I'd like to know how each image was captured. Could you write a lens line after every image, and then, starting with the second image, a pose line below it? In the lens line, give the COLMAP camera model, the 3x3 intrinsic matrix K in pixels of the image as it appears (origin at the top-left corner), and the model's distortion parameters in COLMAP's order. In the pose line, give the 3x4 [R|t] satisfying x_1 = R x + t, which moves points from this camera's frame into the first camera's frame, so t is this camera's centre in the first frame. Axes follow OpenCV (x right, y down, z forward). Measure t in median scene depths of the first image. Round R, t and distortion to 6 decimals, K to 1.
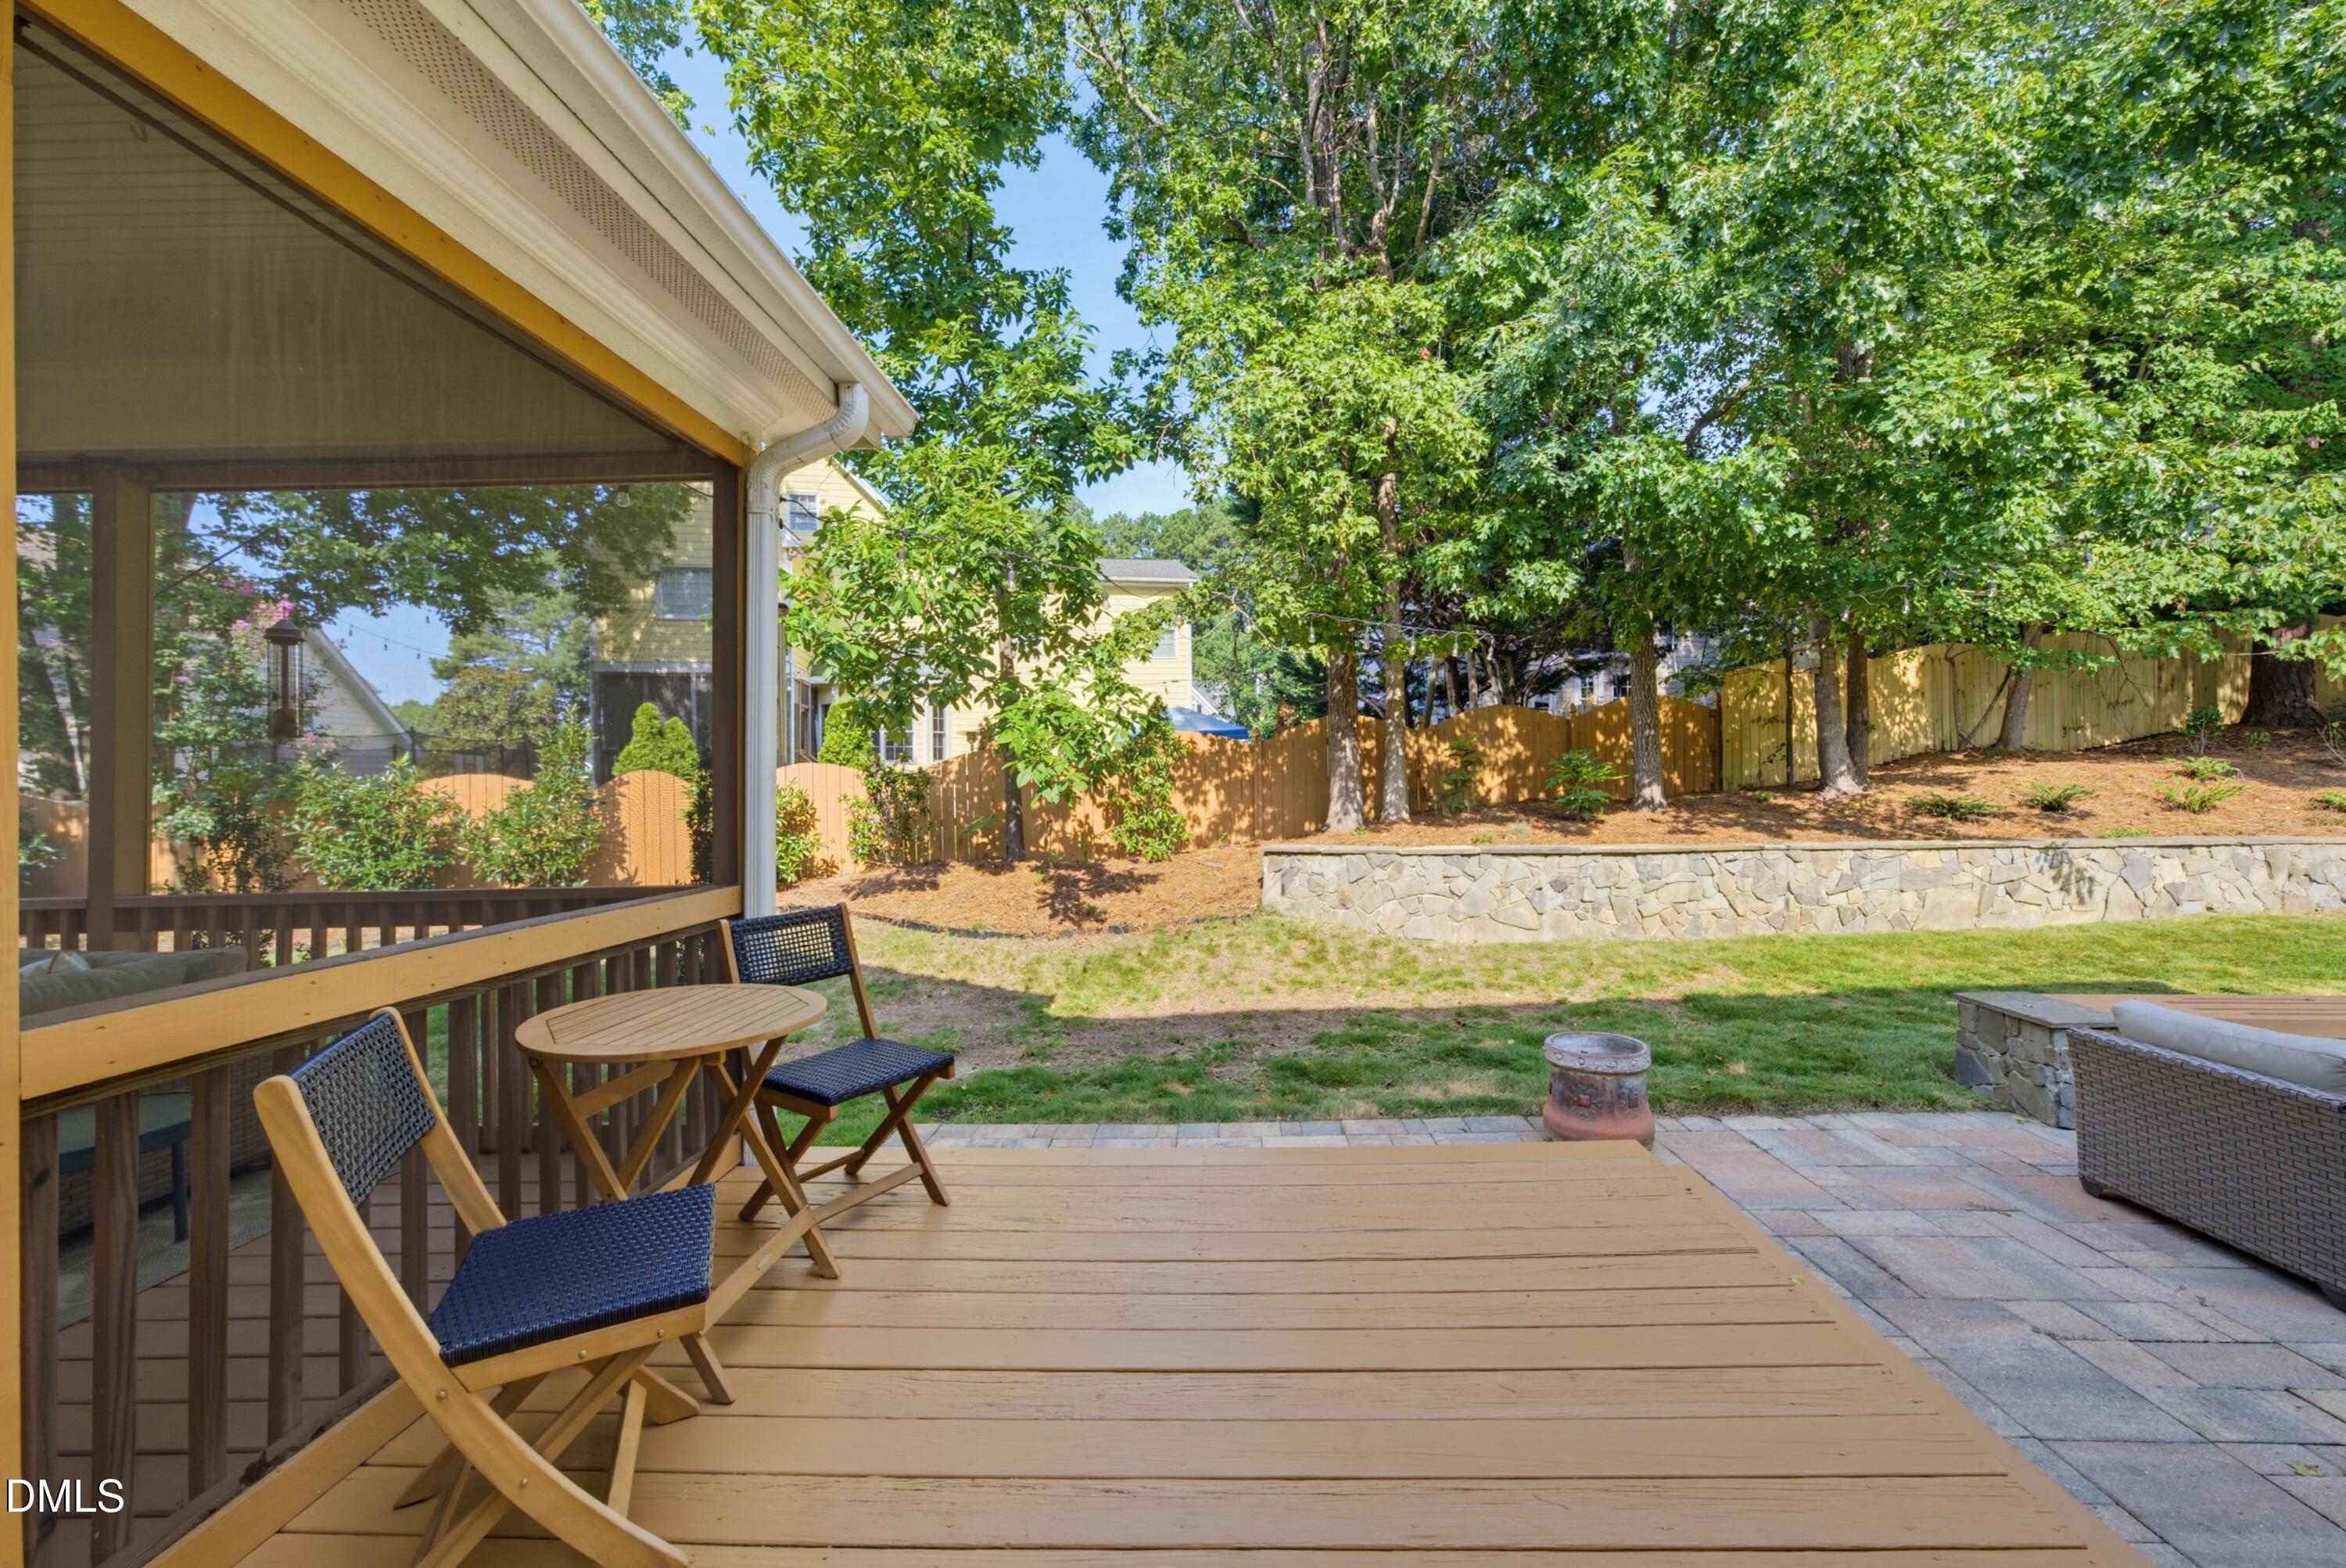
lens RADIAL K [[913.3, 0, 1181.8], [0, 913.3, 786.3], [0, 0, 1]] dist [-0.017416, 0.010206]
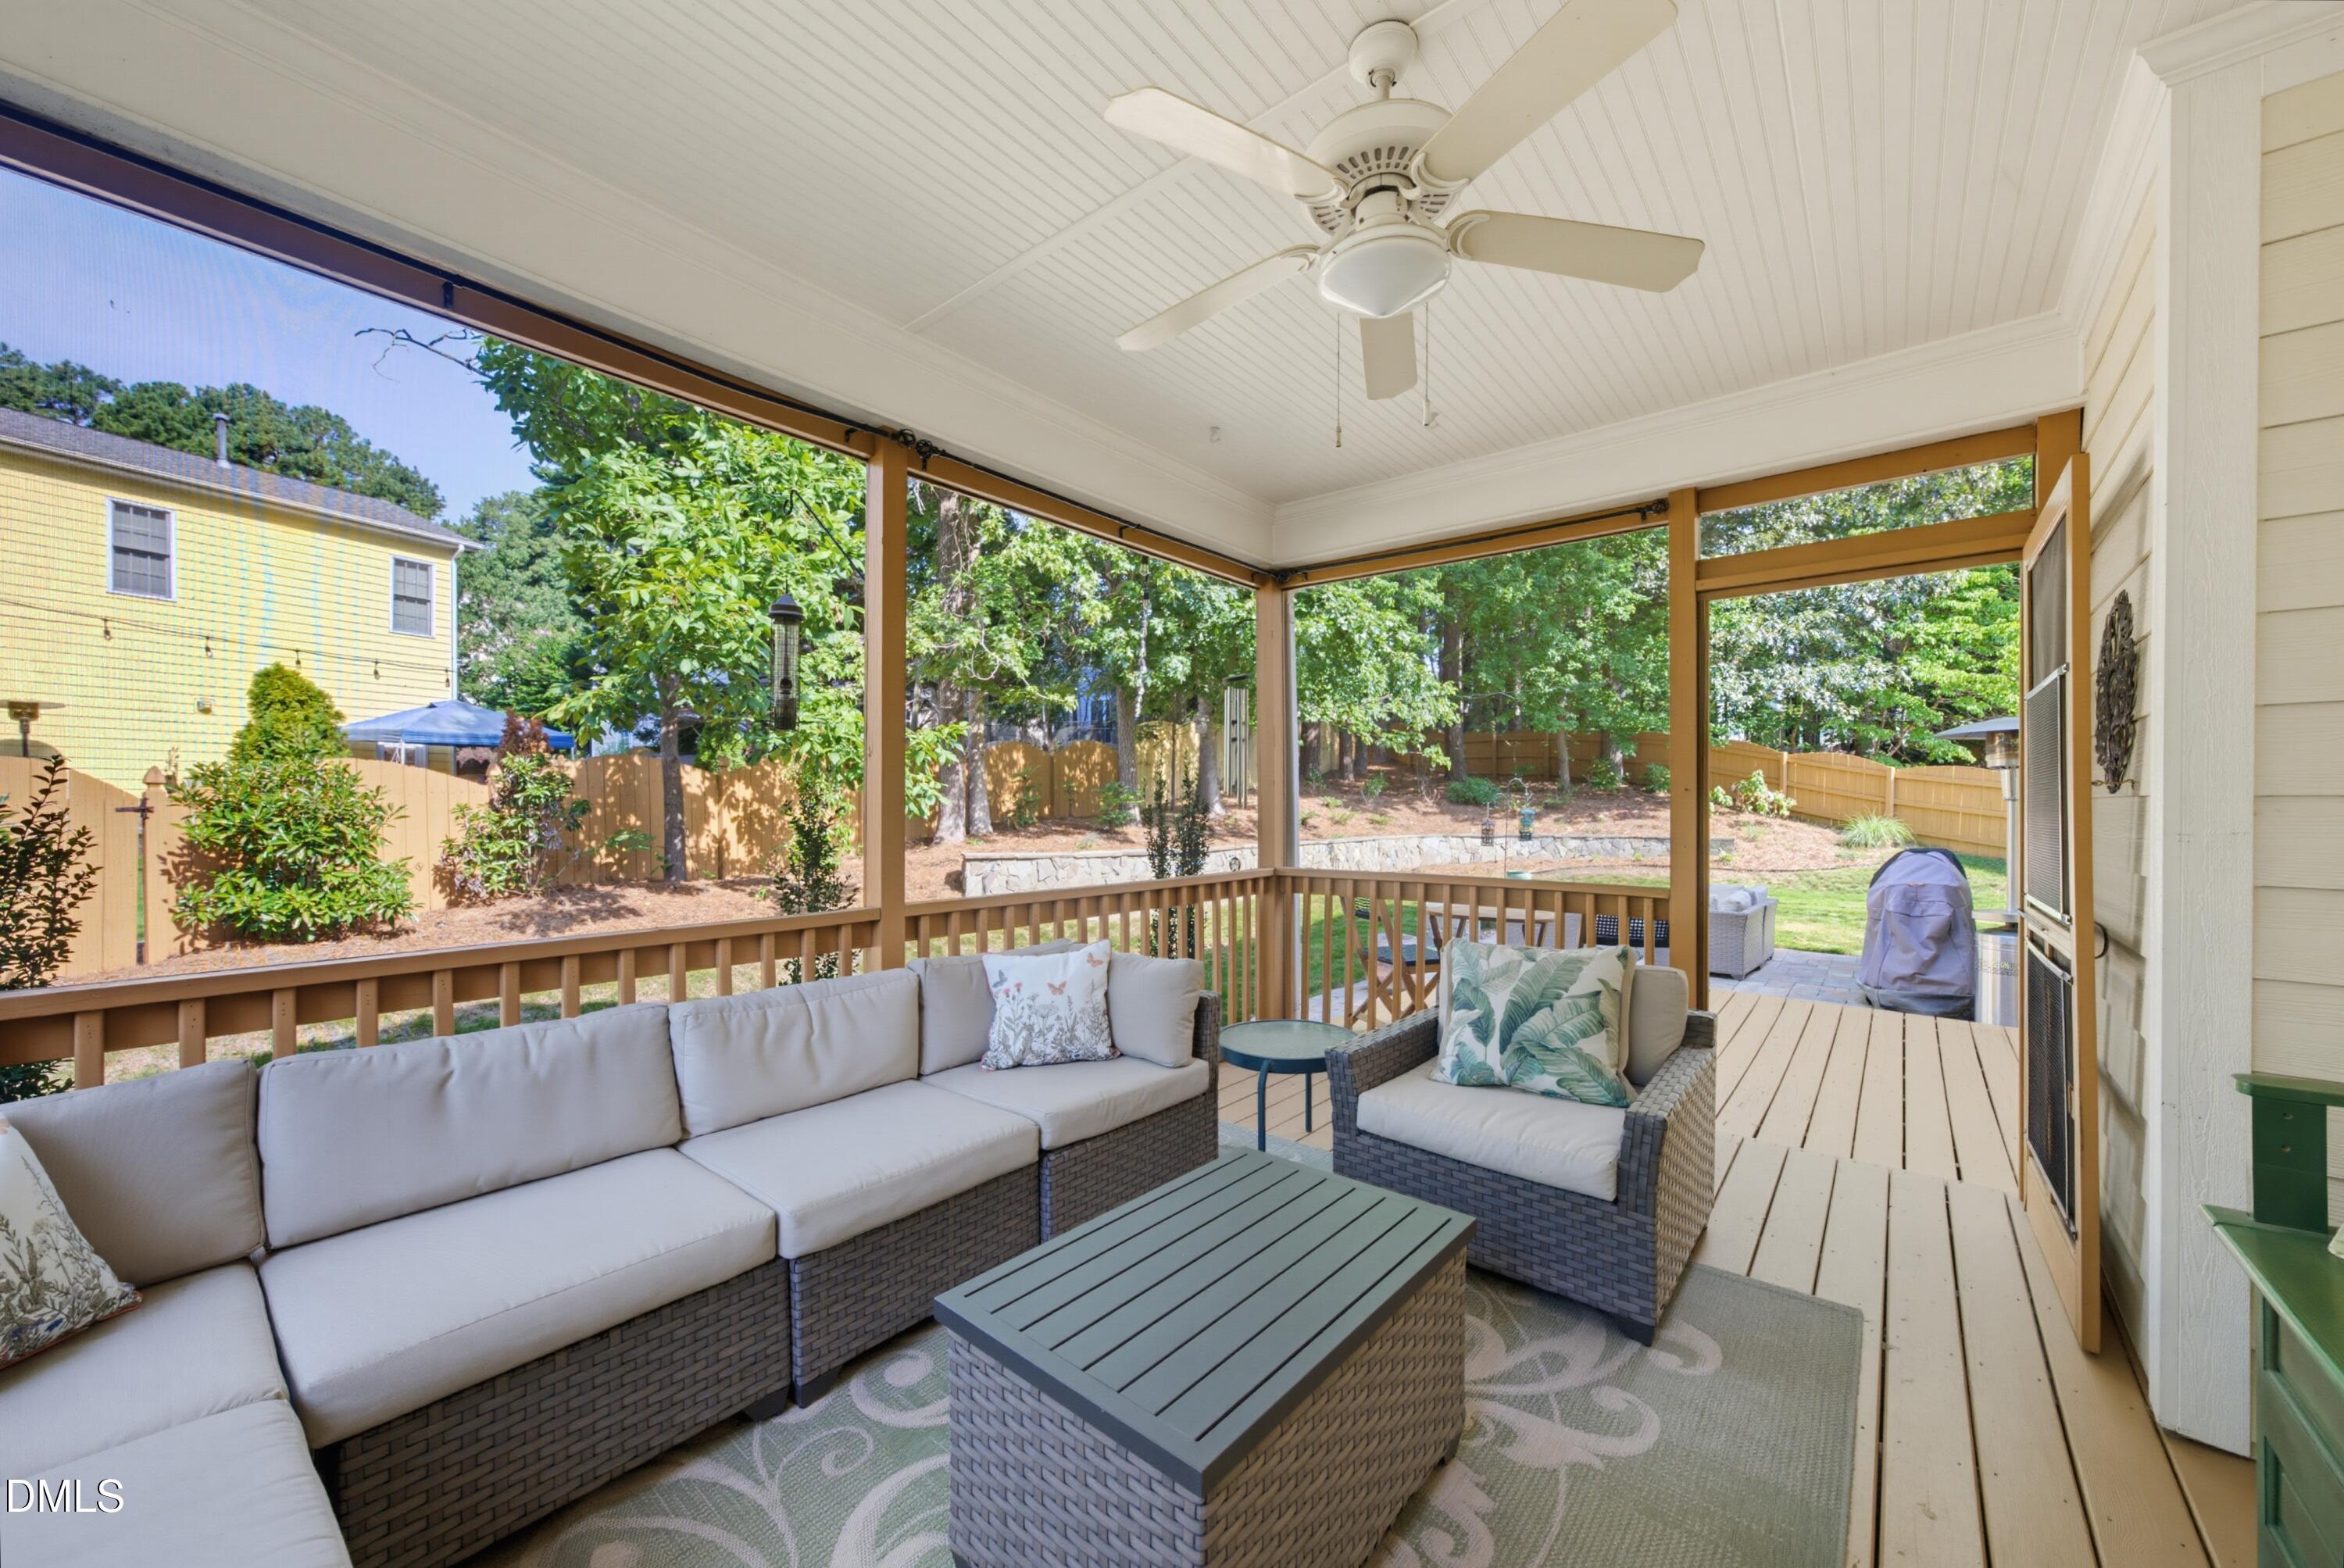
lens RADIAL K [[912.4, 0, 1196.8], [0, 912.4, 797.1], [0, 0, 1]] dist [-0.017416, 0.010206]
pose [[0.605886, 0.022636, 0.795229, -0.589350], [-0.013178, 0.999744, -0.018418, 0.008654], [-0.795442, 0.000680, 0.606029, 0.048975]]
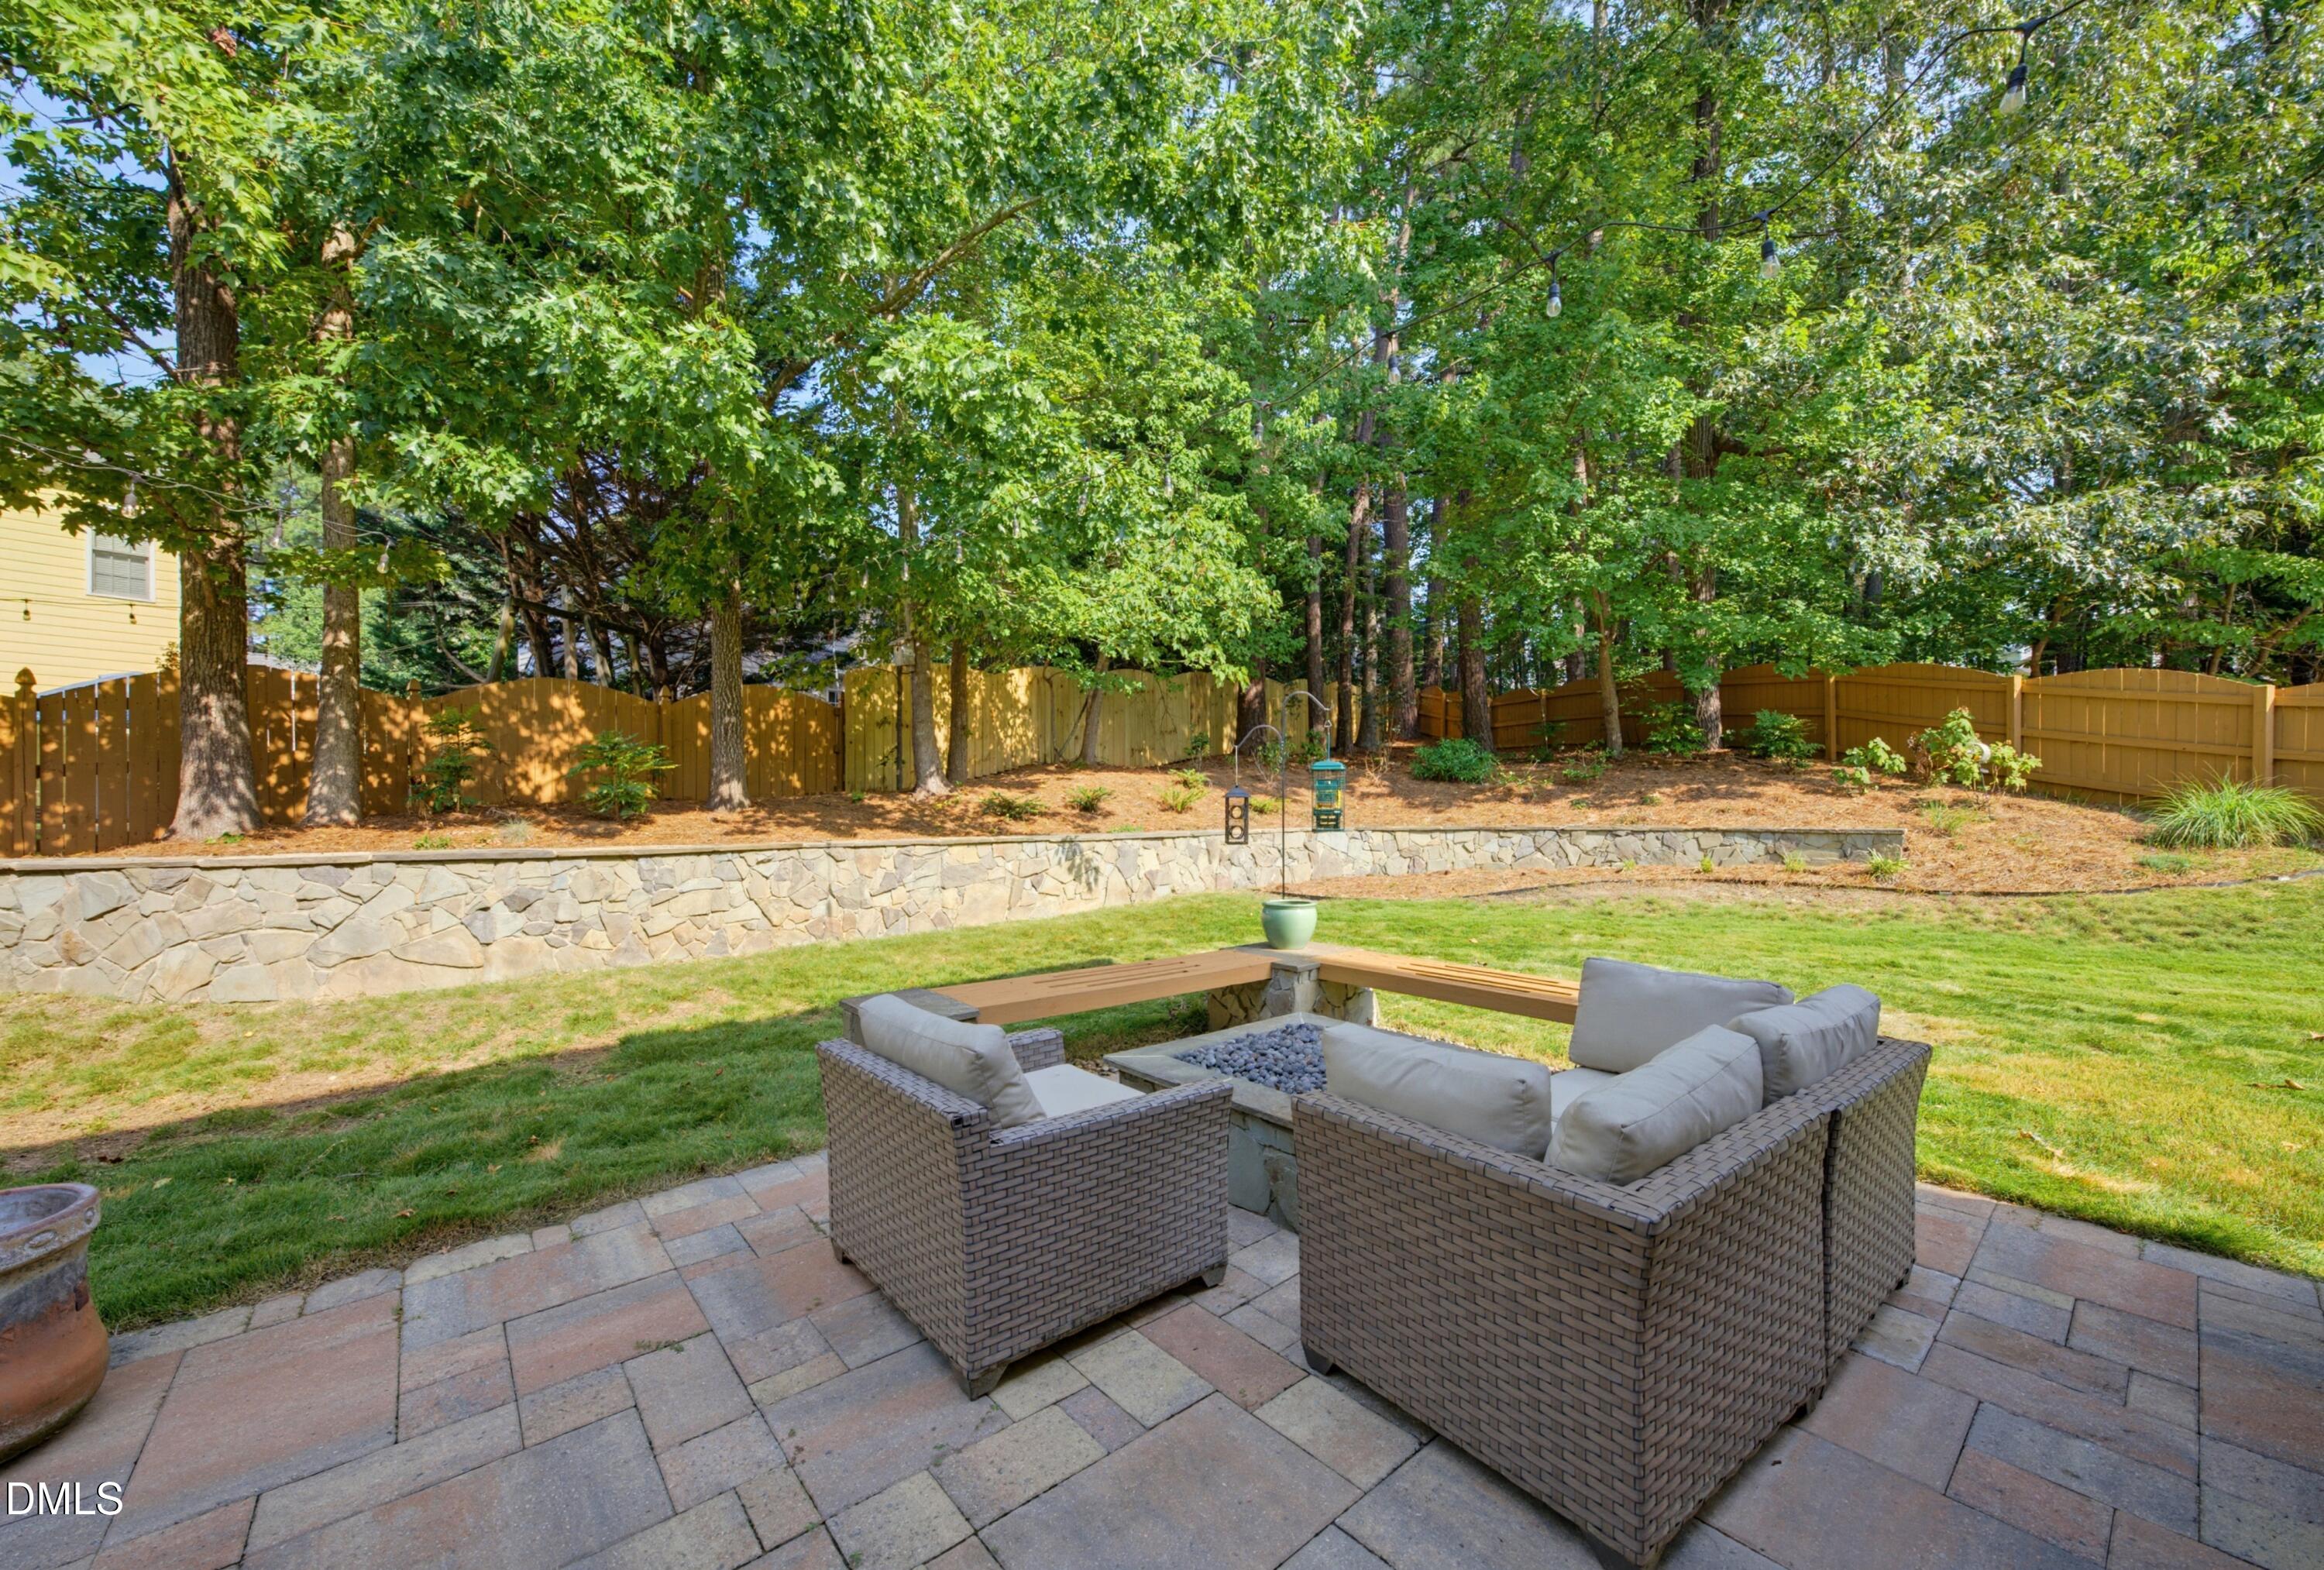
lens RADIAL K [[913.4, 0, 1153.9], [0, 913.4, 798.8], [0, 0, 1]] dist [0.001068, 0.001514]
pose [[0.746398, 0.014823, 0.665335, 0.252766], [-0.003484, 0.999825, -0.018366, 0.030752], [-0.665491, 0.011390, 0.746319, 0.098474]]
